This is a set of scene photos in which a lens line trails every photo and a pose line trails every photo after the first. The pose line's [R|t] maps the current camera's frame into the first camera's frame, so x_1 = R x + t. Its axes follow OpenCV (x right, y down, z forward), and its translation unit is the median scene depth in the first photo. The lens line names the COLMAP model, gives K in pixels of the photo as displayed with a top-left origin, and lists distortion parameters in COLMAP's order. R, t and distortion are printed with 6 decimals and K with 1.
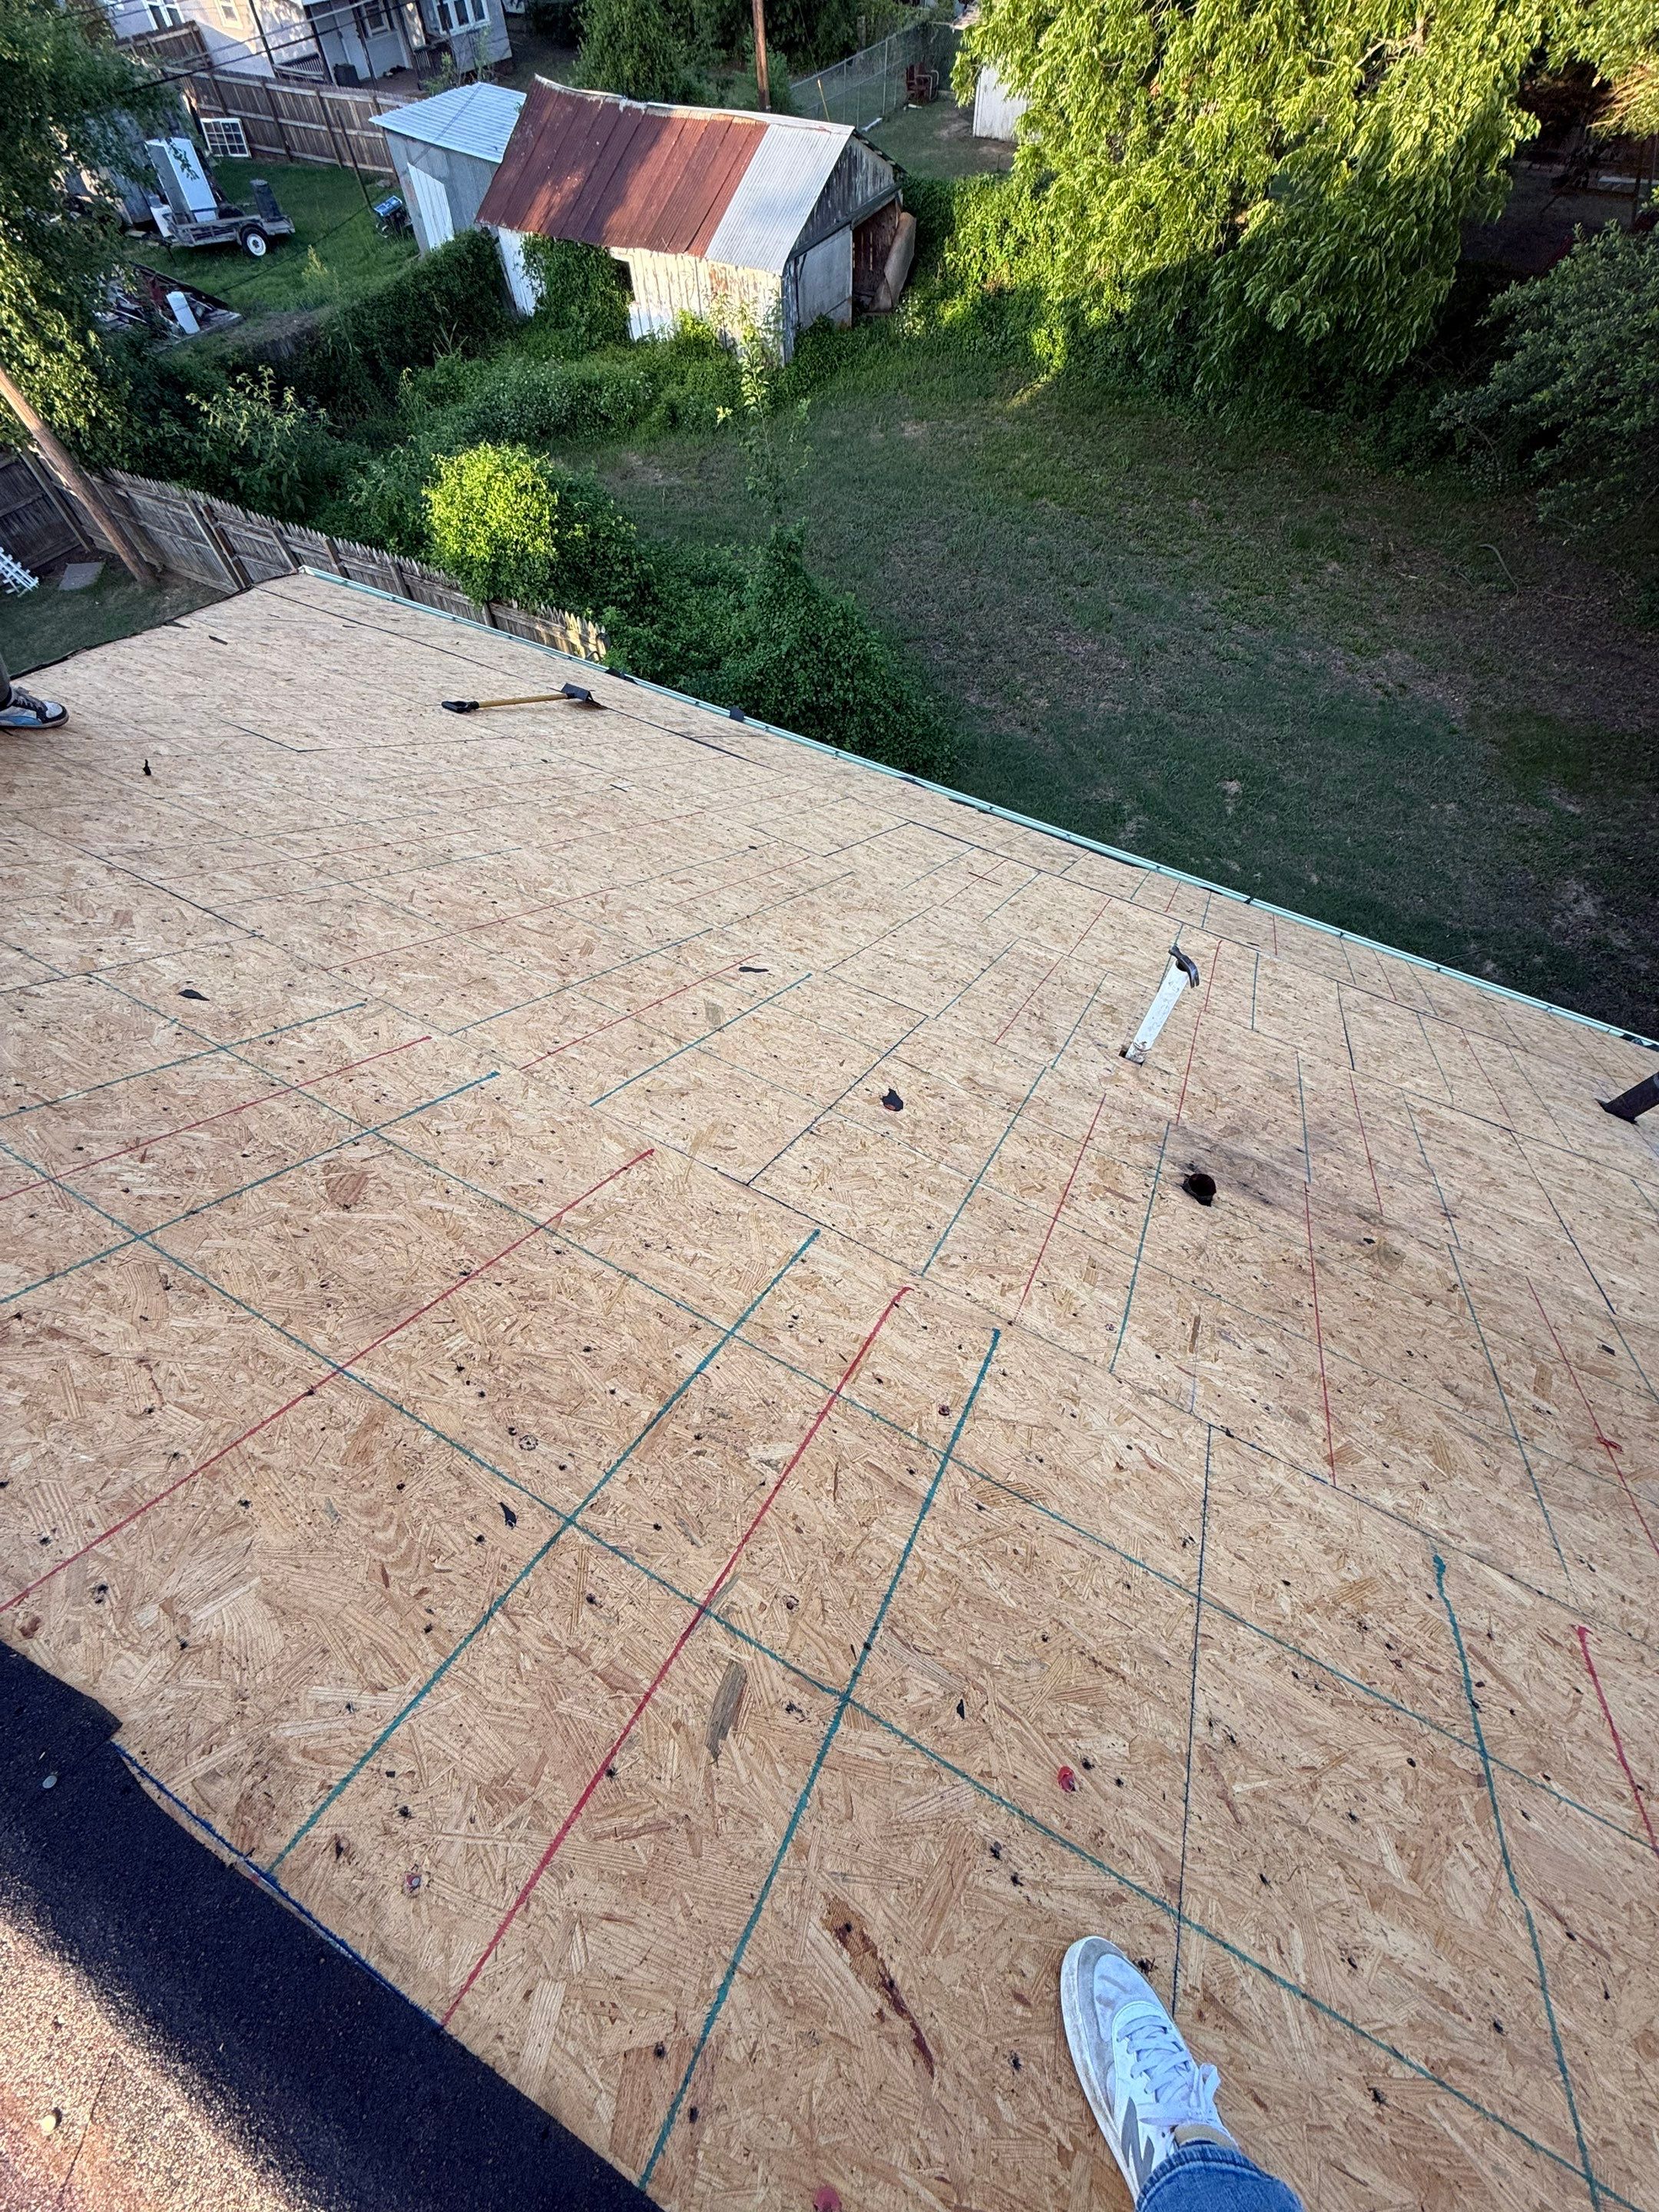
lens RADIAL K [[889.0, 0, 817.2], [0, 889.0, 1099.9], [0, 0, 1]] dist [-0.001969, 0.000881]
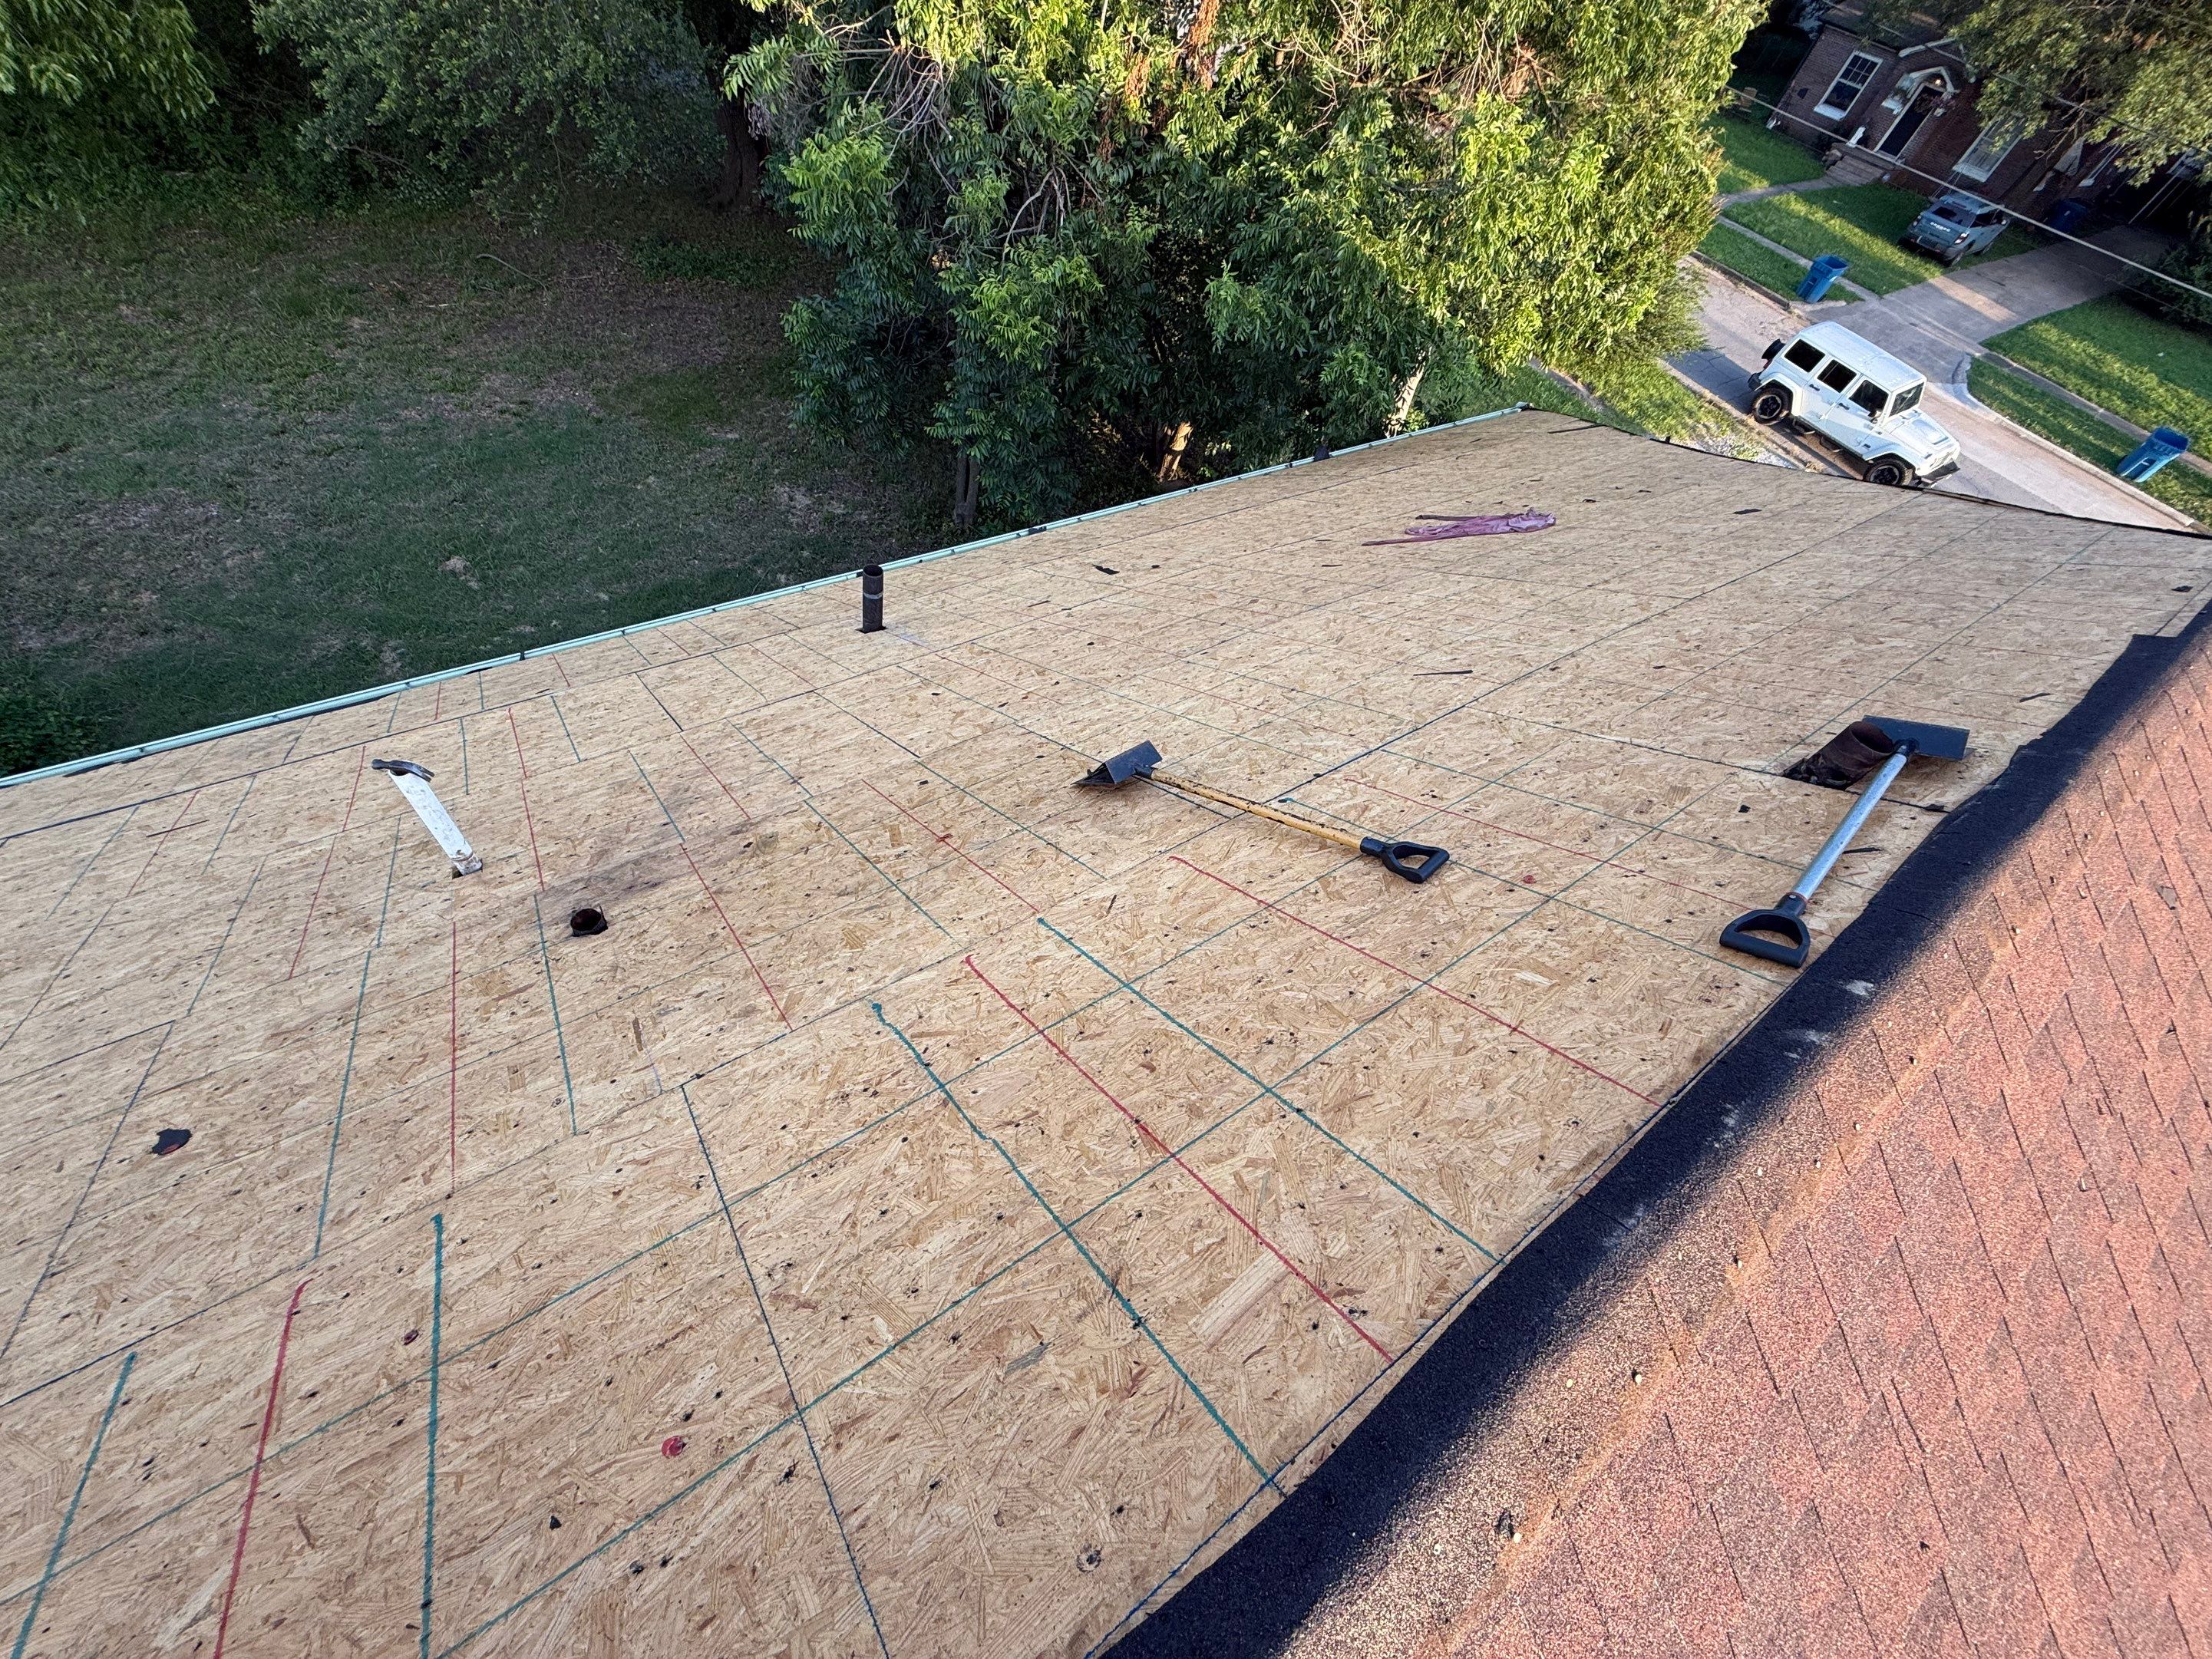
lens RADIAL K [[888.9, 0, 1101.6], [0, 888.9, 832.6], [0, 0, 1]] dist [-0.001969, 0.000881]
pose [[0.444190, -0.666047, 0.599230, 0.123696], [0.659224, 0.695908, 0.284843, 0.098885], [-0.606728, 0.268503, 0.748190, -0.102920]]
